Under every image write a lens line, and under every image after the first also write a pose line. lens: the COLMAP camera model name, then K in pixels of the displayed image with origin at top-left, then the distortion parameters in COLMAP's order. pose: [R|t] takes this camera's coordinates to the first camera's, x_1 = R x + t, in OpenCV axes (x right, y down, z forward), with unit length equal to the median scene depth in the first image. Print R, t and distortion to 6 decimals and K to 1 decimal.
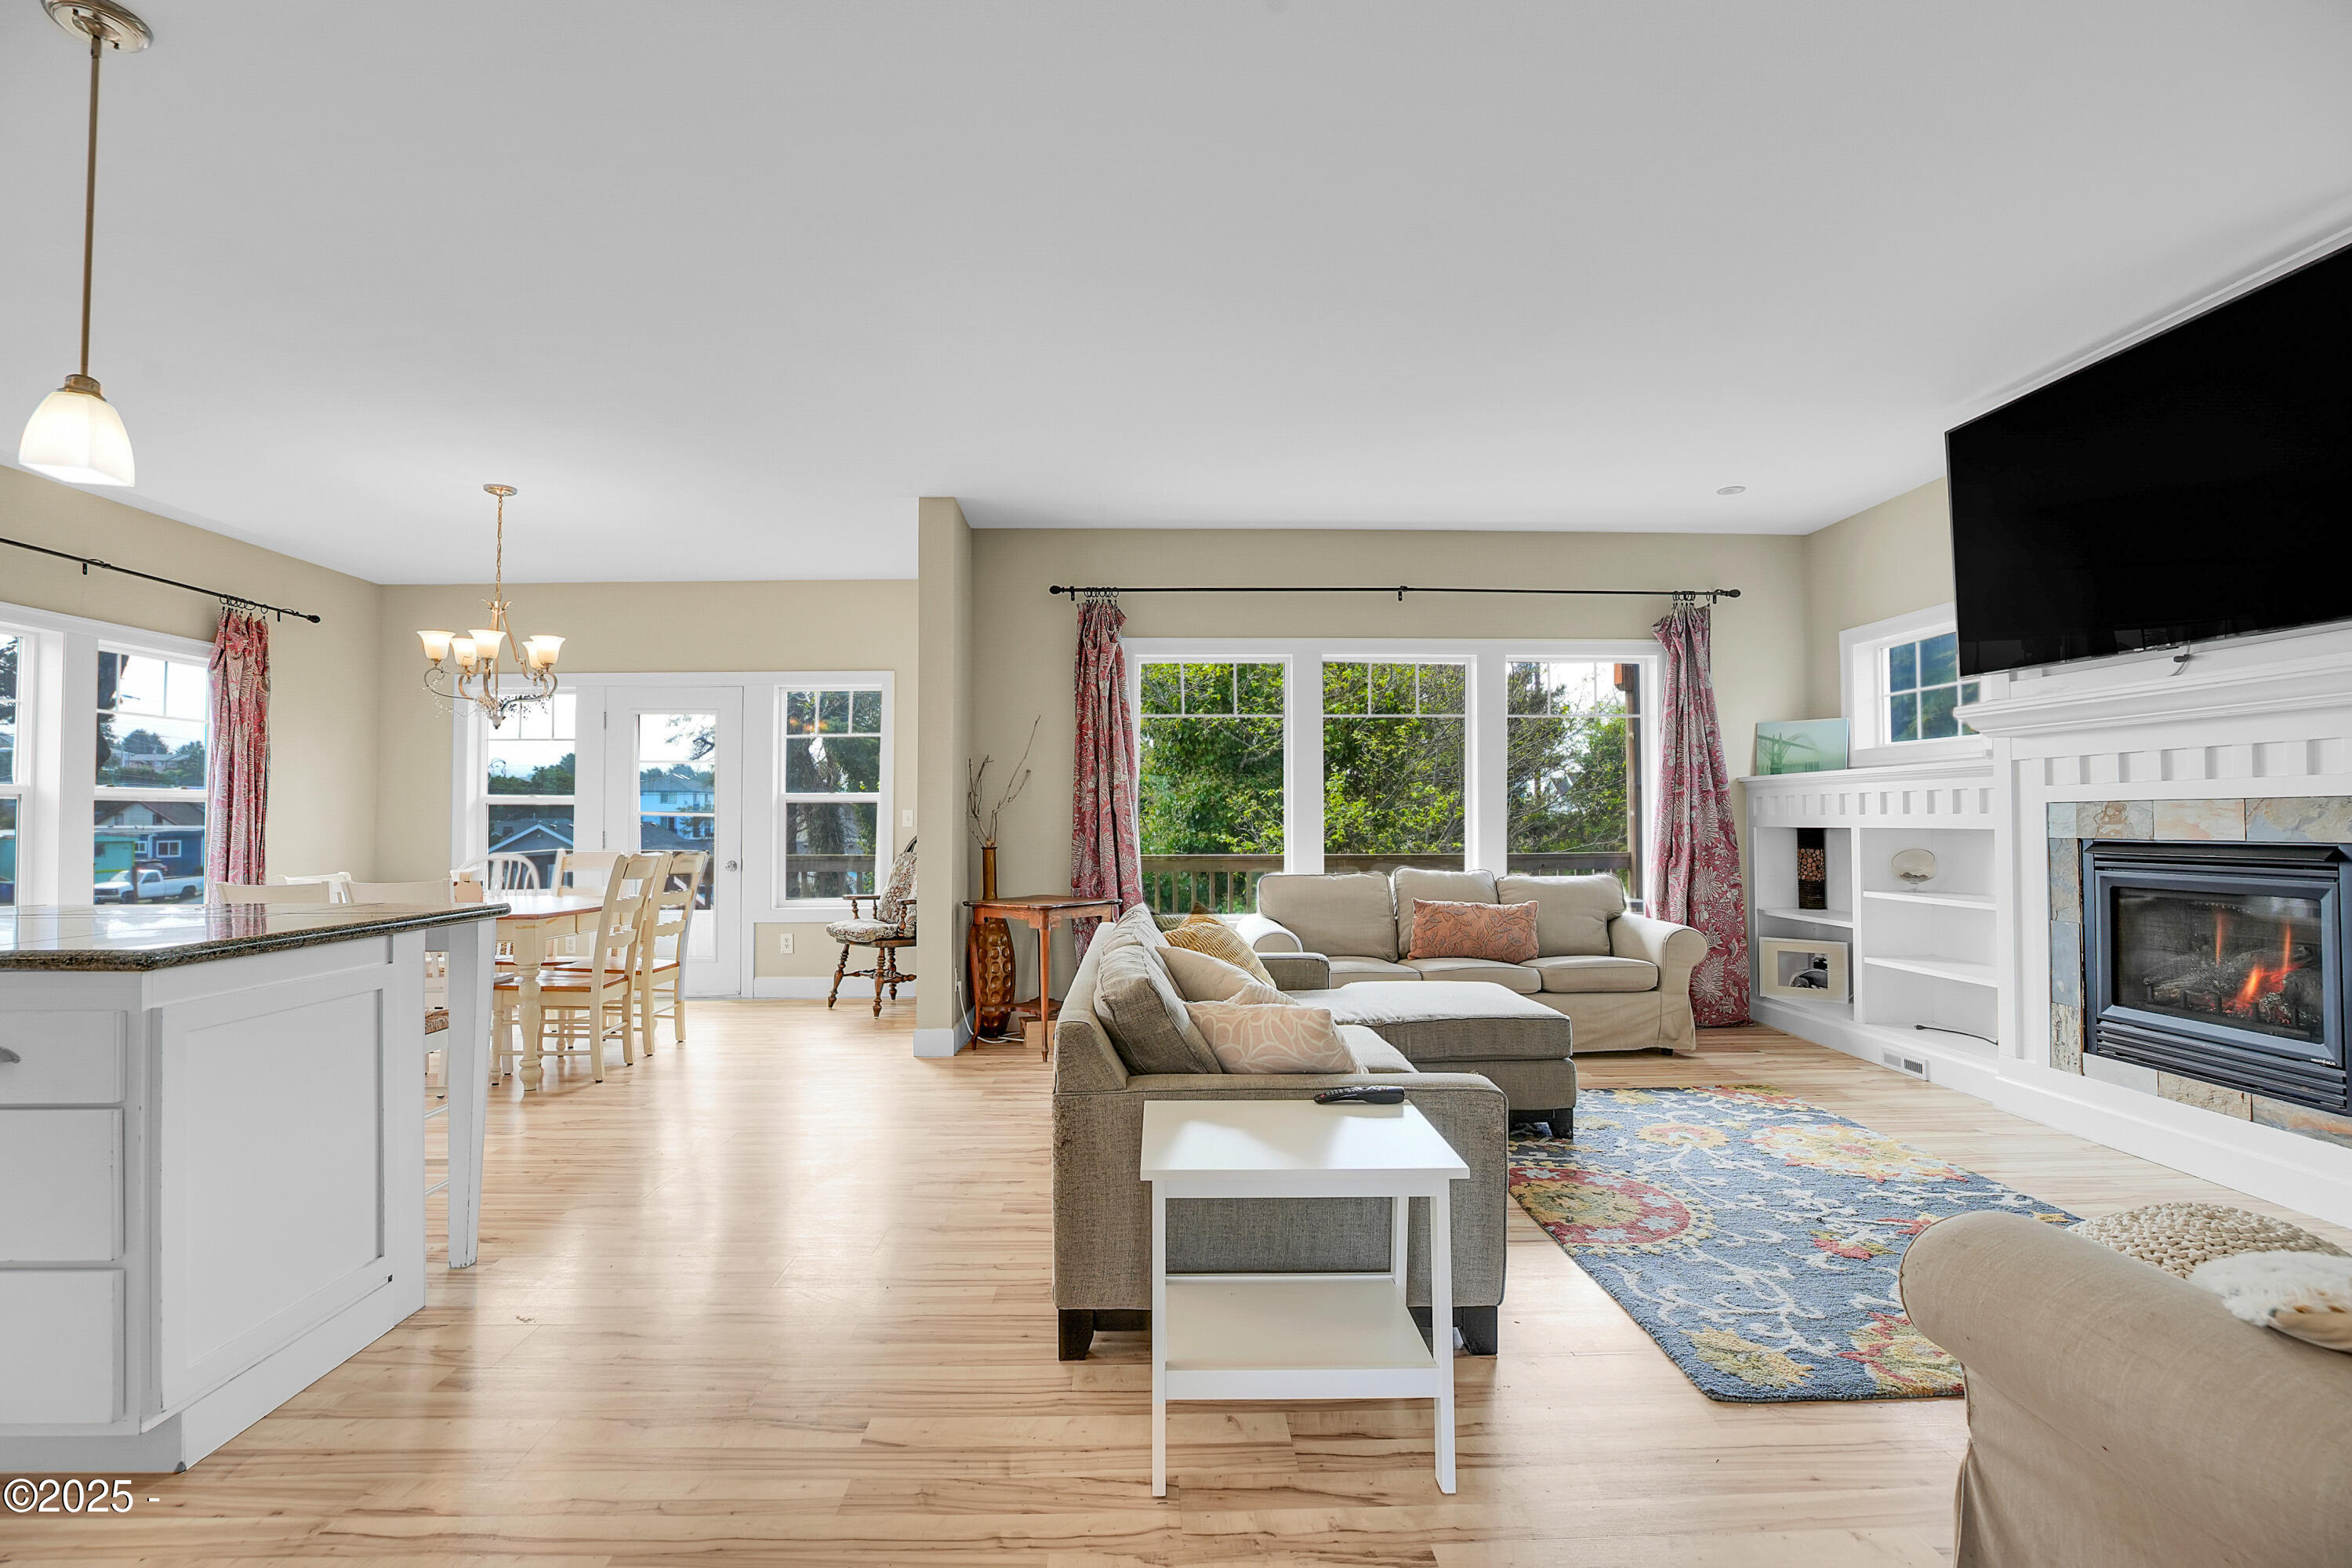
lens RADIAL K [[1083.6, 0, 1162.8], [0, 1083.6, 802.2], [0, 0, 1]] dist [-0.051801, 0.017735]
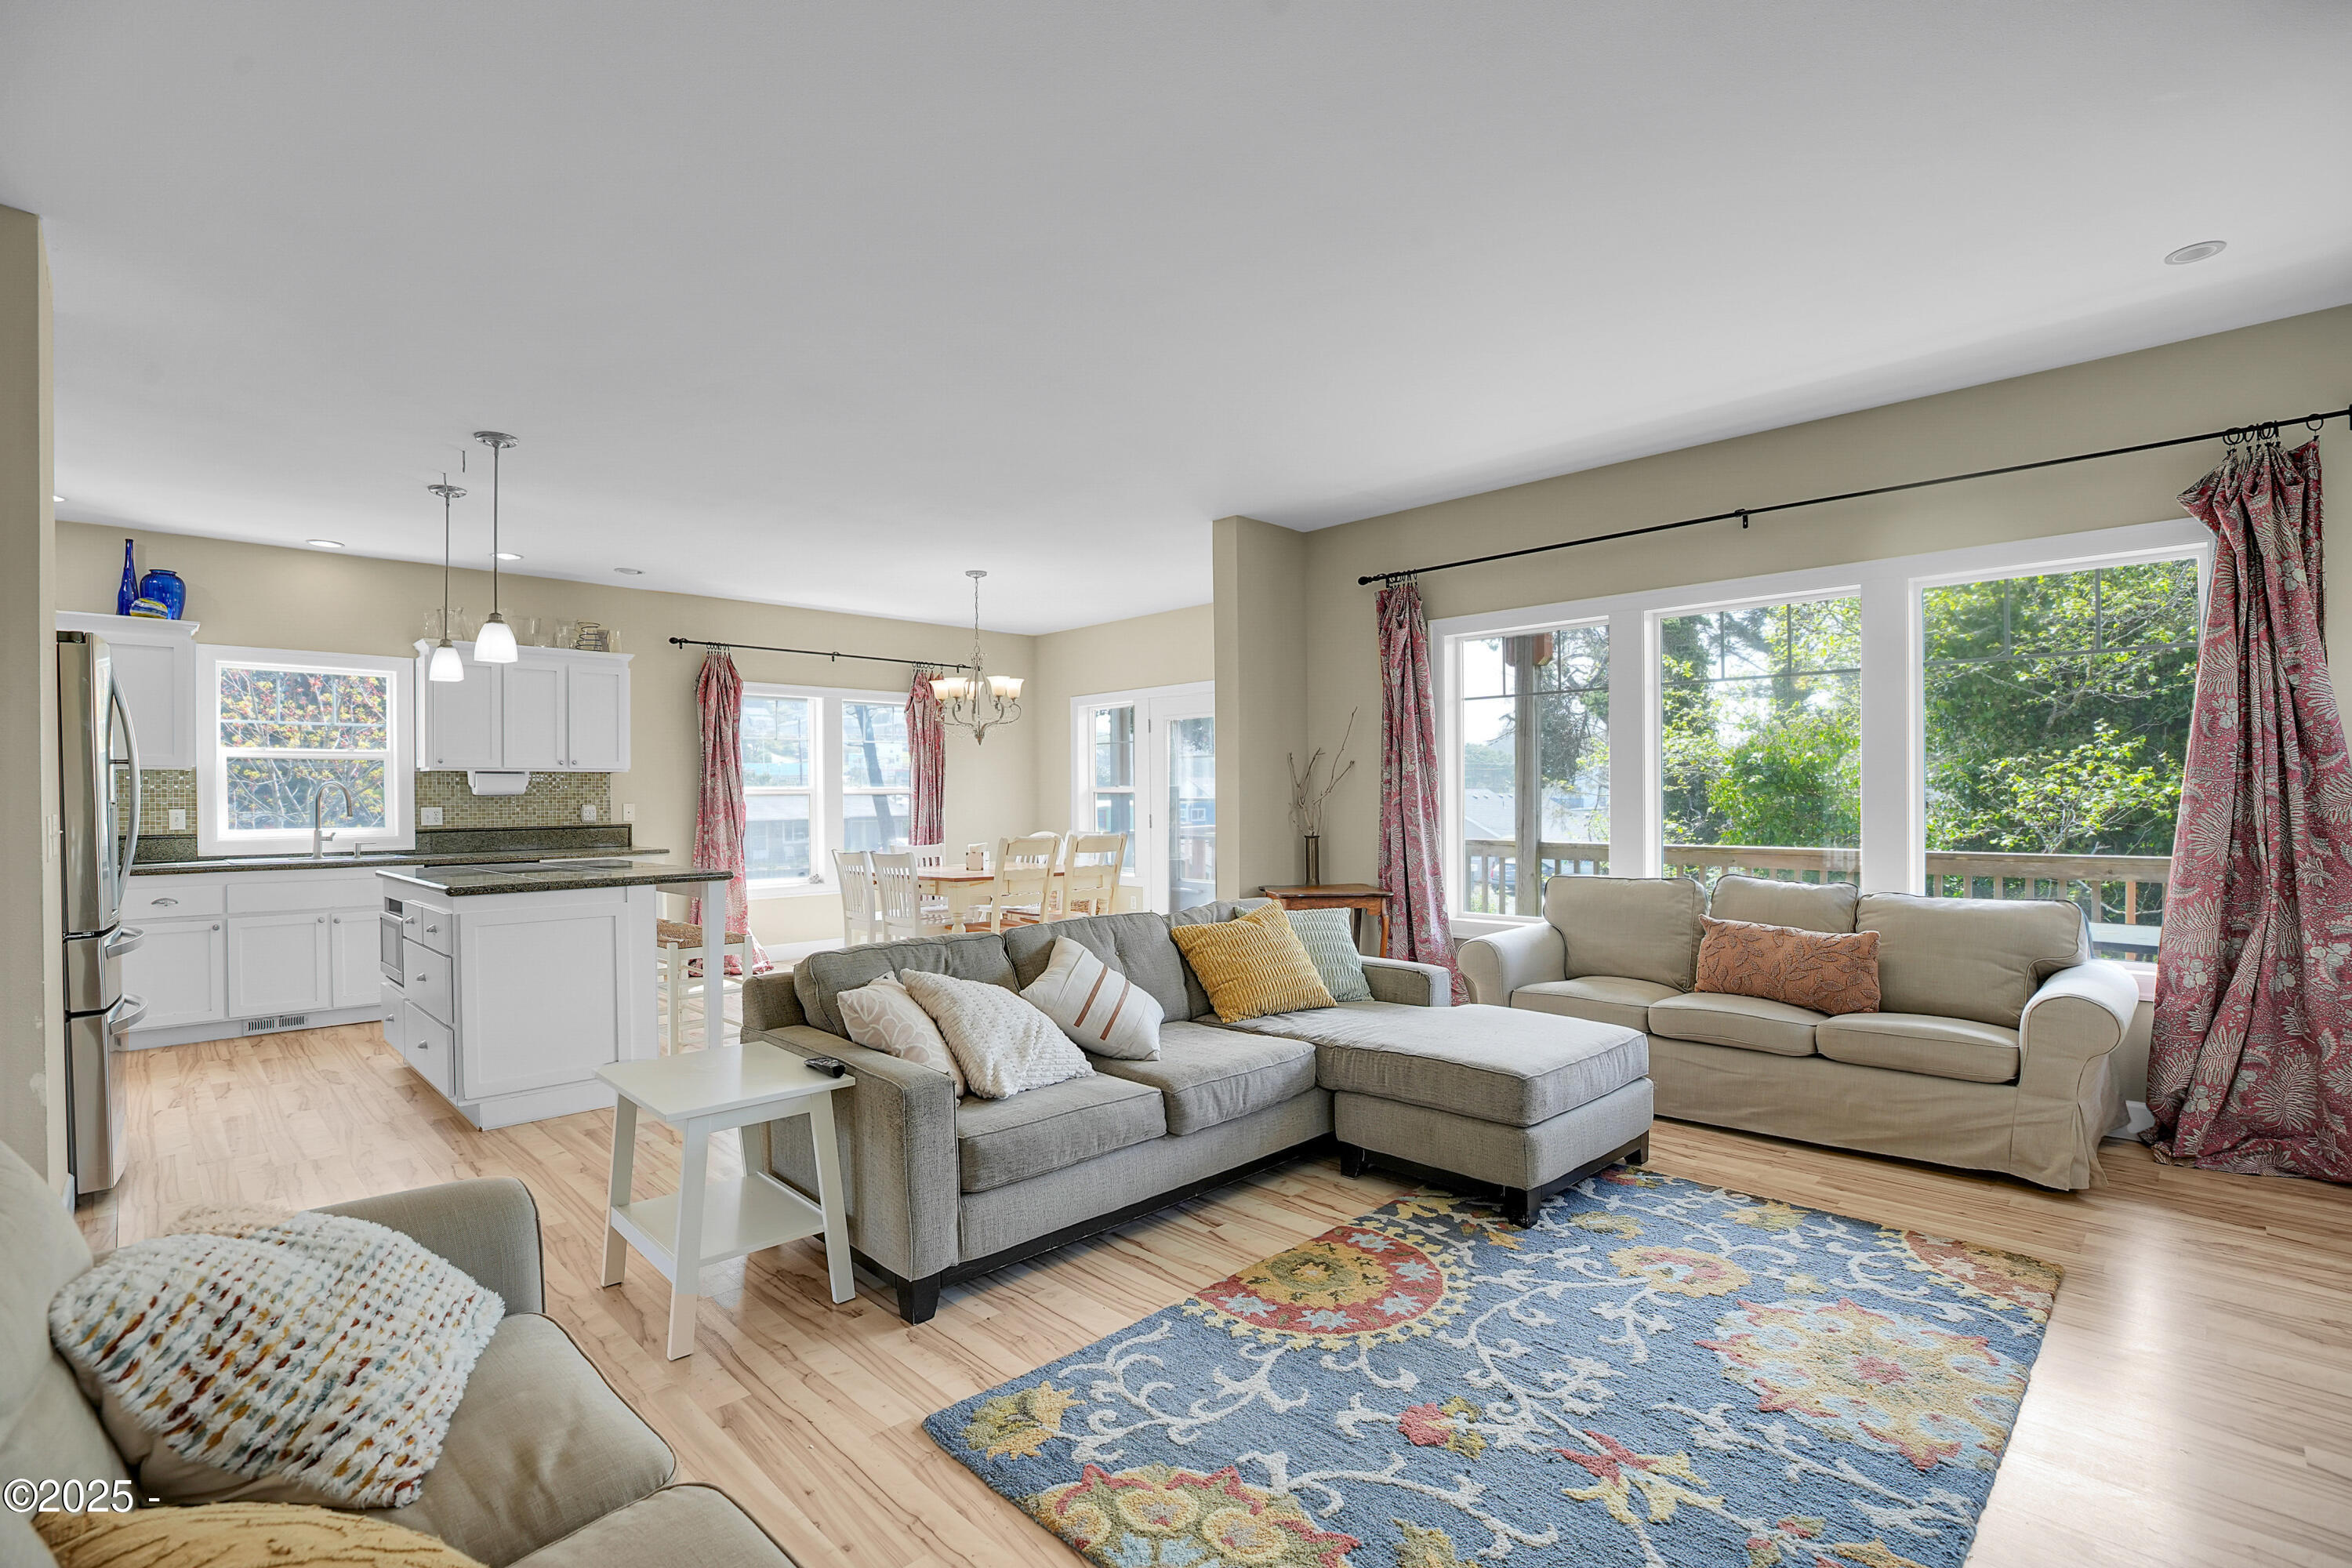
lens RADIAL K [[1083.6, 0, 1162.8], [0, 1083.6, 802.2], [0, 0, 1]] dist [-0.051801, 0.017735]
pose [[0.683196, 0.001545, -0.730233, 0.842930], [0.020128, 0.999578, 0.020946, -0.026612], [0.729957, -0.029008, 0.682877, 0.291892]]
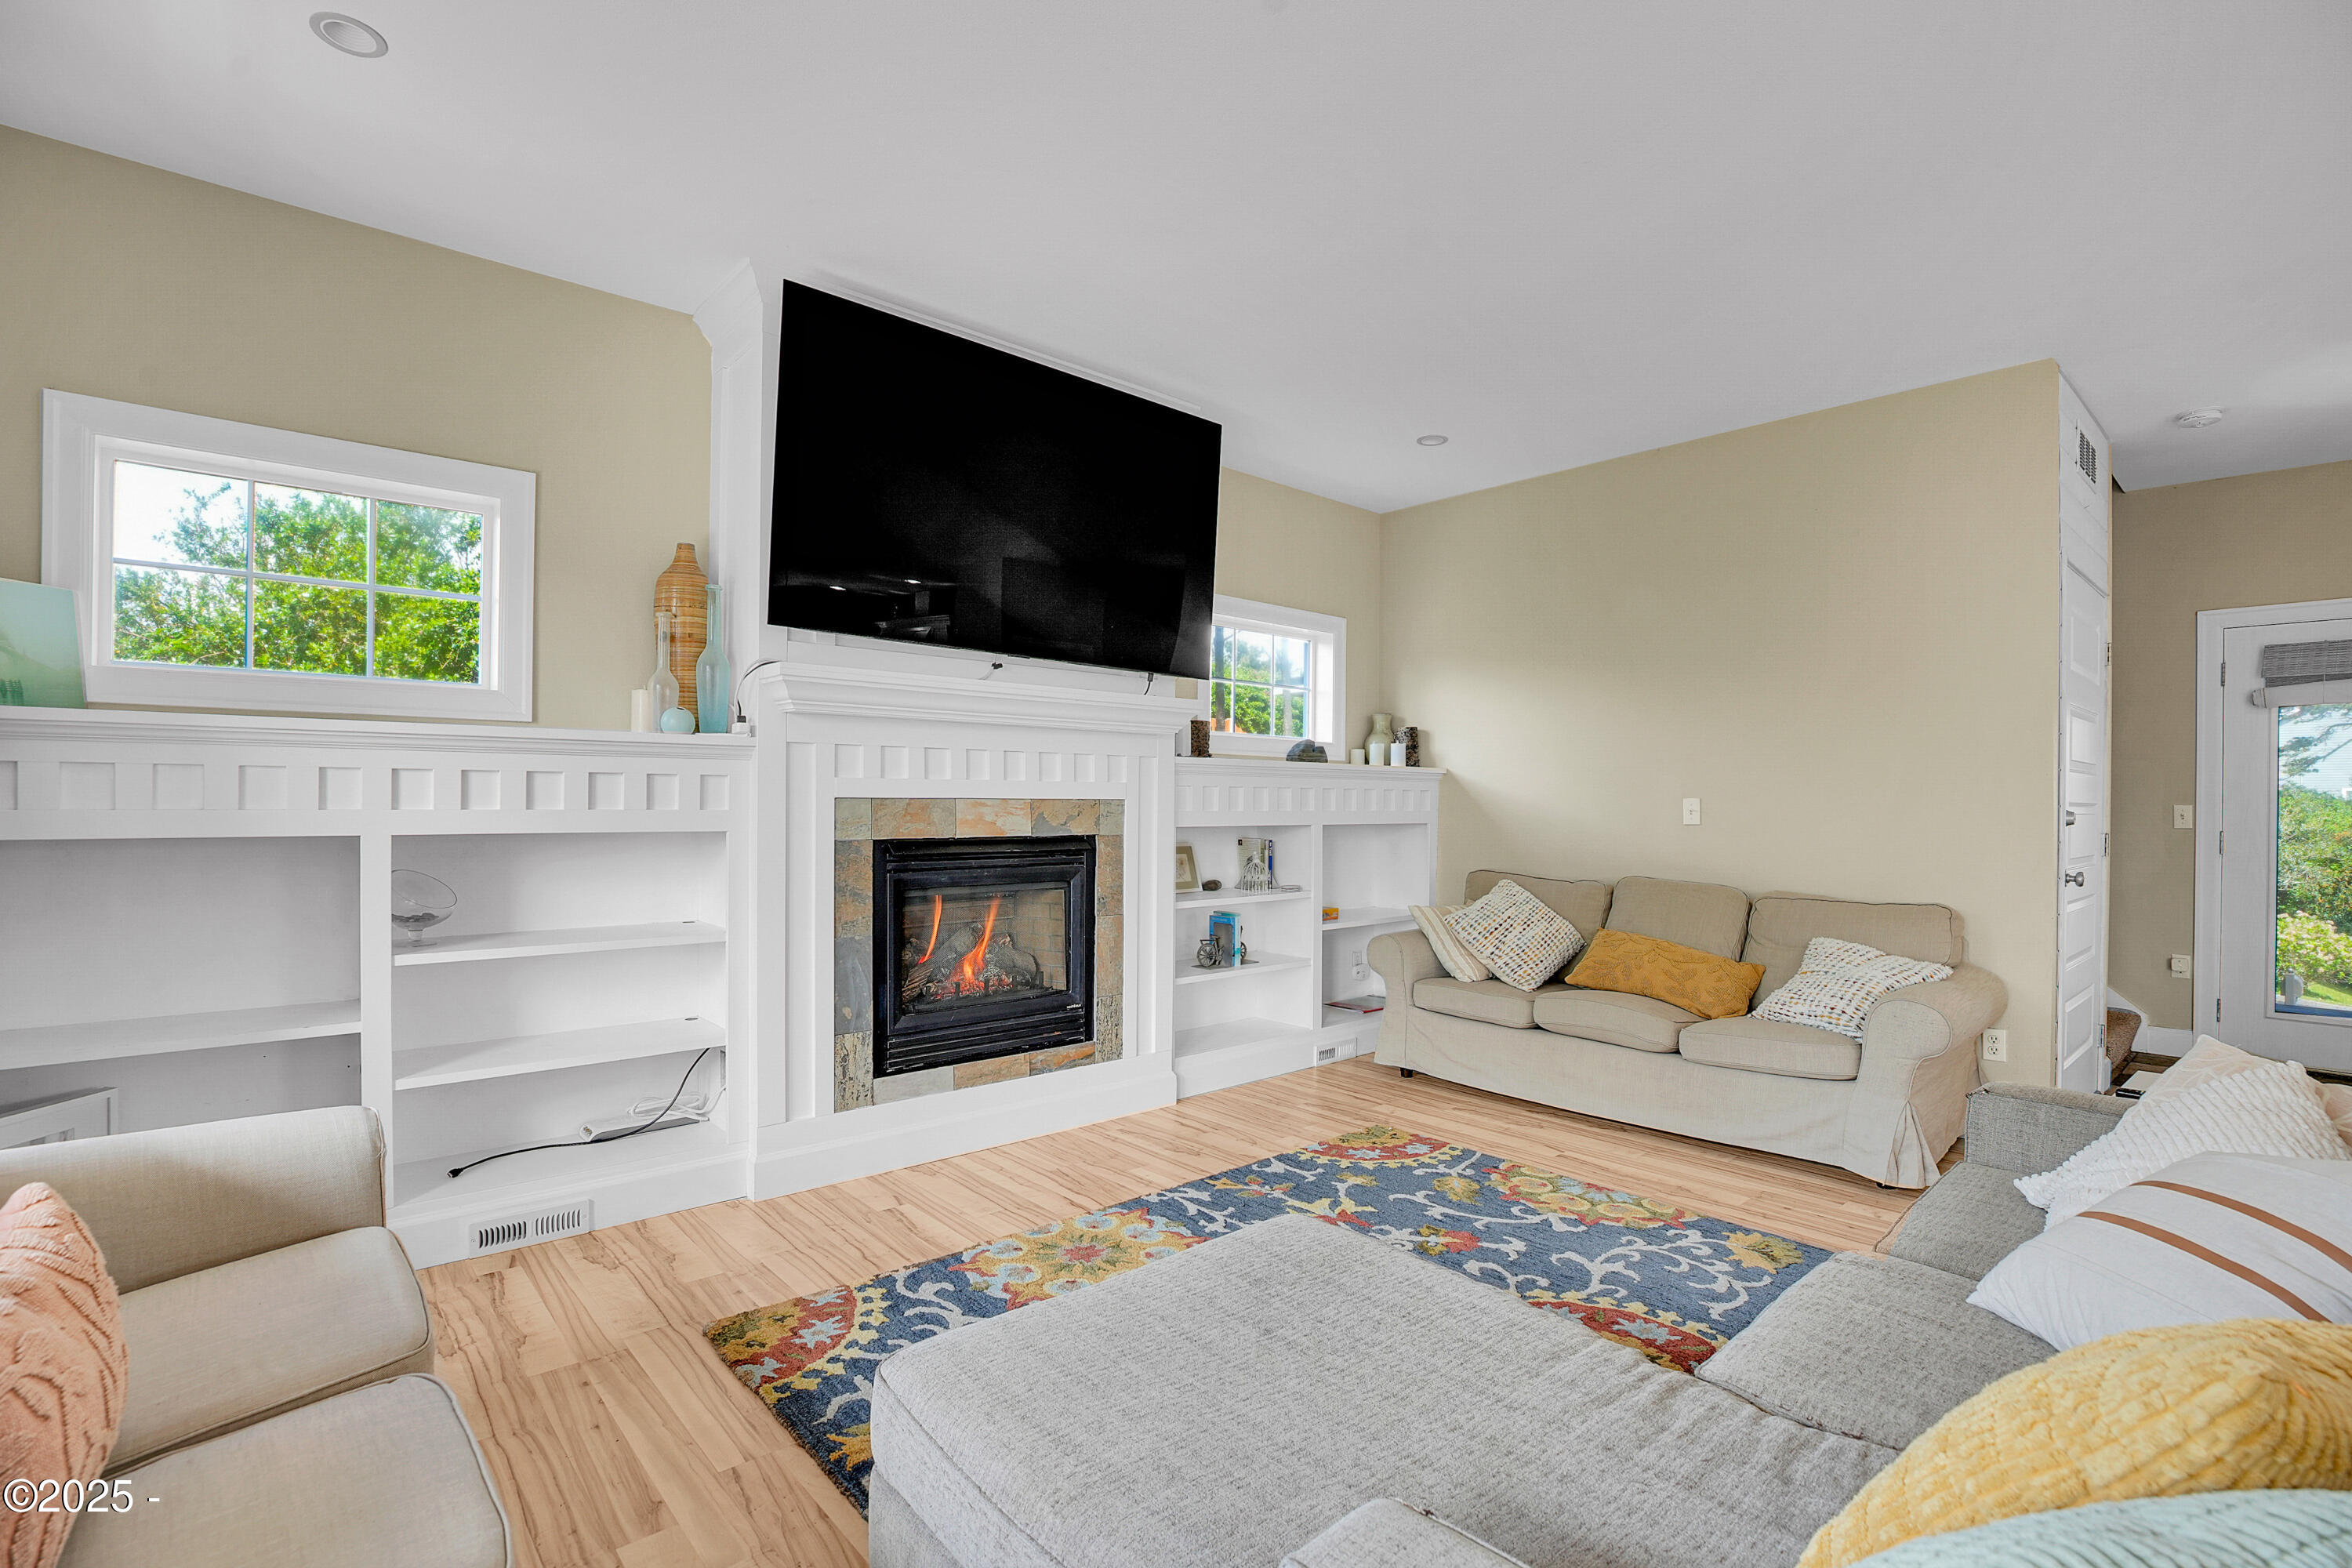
lens RADIAL K [[1083.6, 0, 1162.8], [0, 1083.6, 802.2], [0, 0, 1]] dist [-0.051801, 0.017735]
pose [[-0.639870, -0.003734, 0.768474, 0.021400], [-0.019172, 0.999755, -0.011106, 0.009610], [-0.768244, -0.021840, -0.639785, 1.508250]]
